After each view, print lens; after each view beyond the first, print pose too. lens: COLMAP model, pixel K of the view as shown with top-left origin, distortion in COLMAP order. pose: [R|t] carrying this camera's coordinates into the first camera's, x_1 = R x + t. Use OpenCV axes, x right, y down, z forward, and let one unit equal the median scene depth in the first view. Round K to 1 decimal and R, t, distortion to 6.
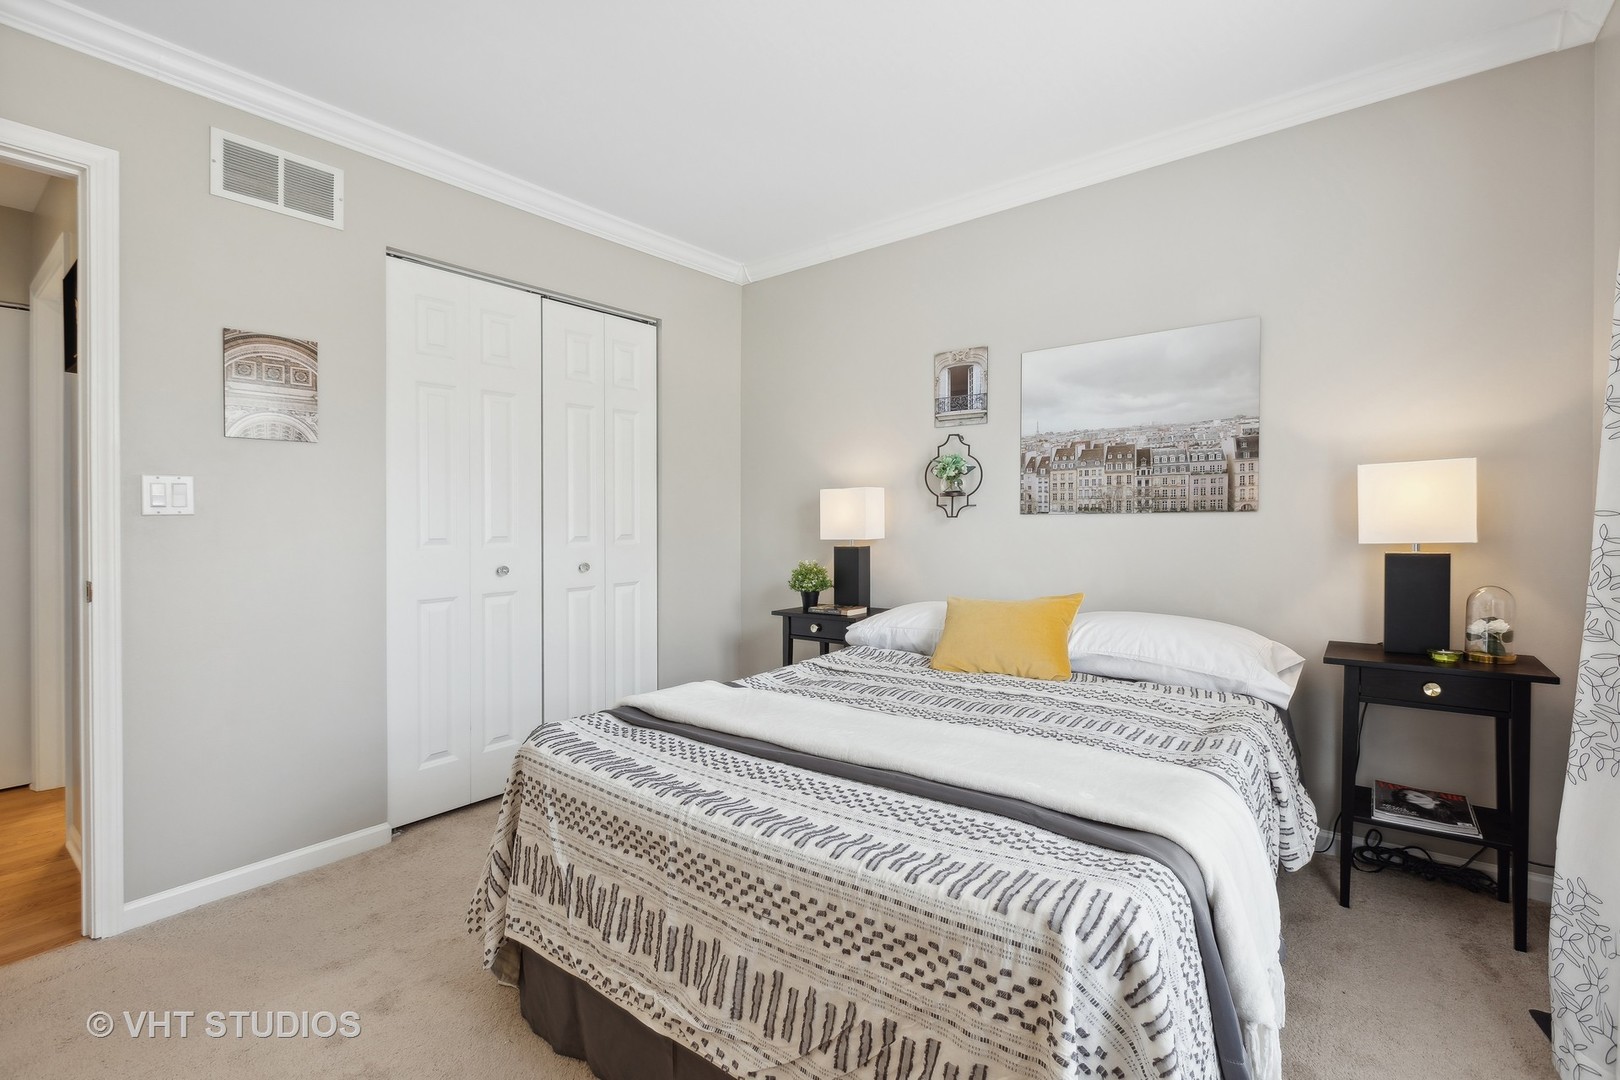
lens RADIAL K [[735.1, 0, 806.8], [0, 735.1, 530.2], [0, 0, 1]] dist [0.009831, 0.000024]
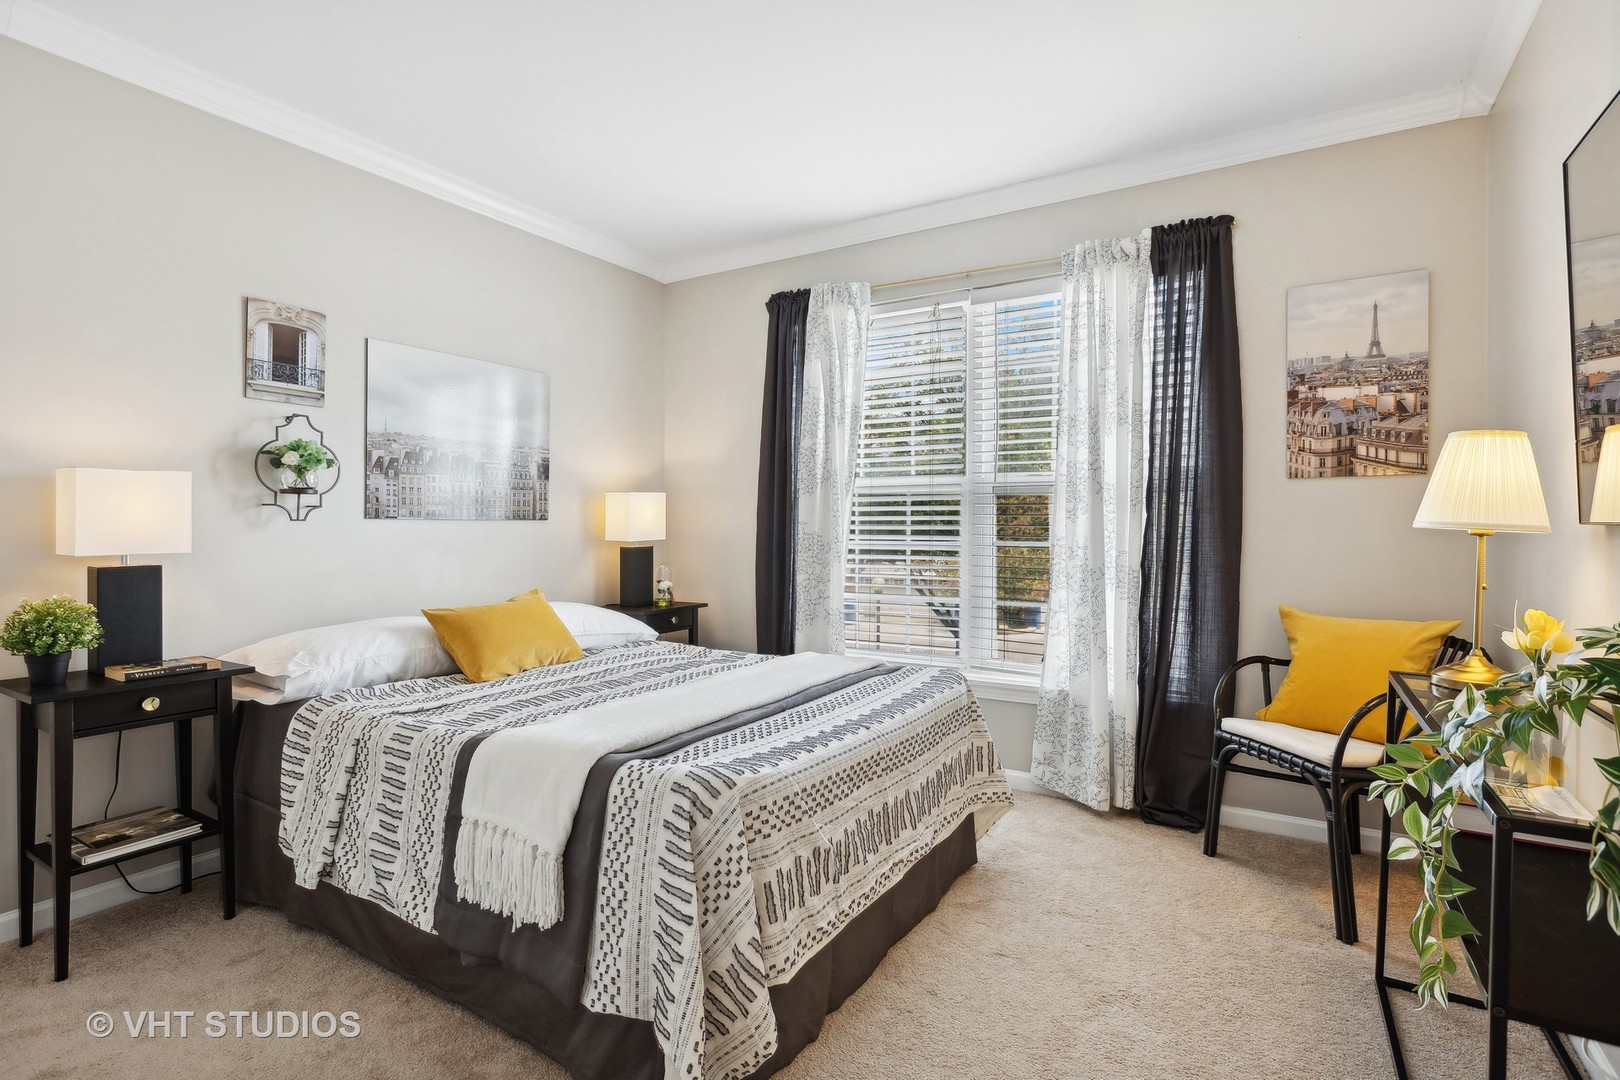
lens RADIAL K [[819.7, 0, 805.9], [0, 819.7, 539.7], [0, 0, 1]] dist [-0.002855, -0.000252]
pose [[-0.128653, -0.003787, 0.991682, -0.764594], [0.012897, 0.999902, 0.005491, 0.005649], [-0.991606, 0.013497, -0.128592, 0.603233]]
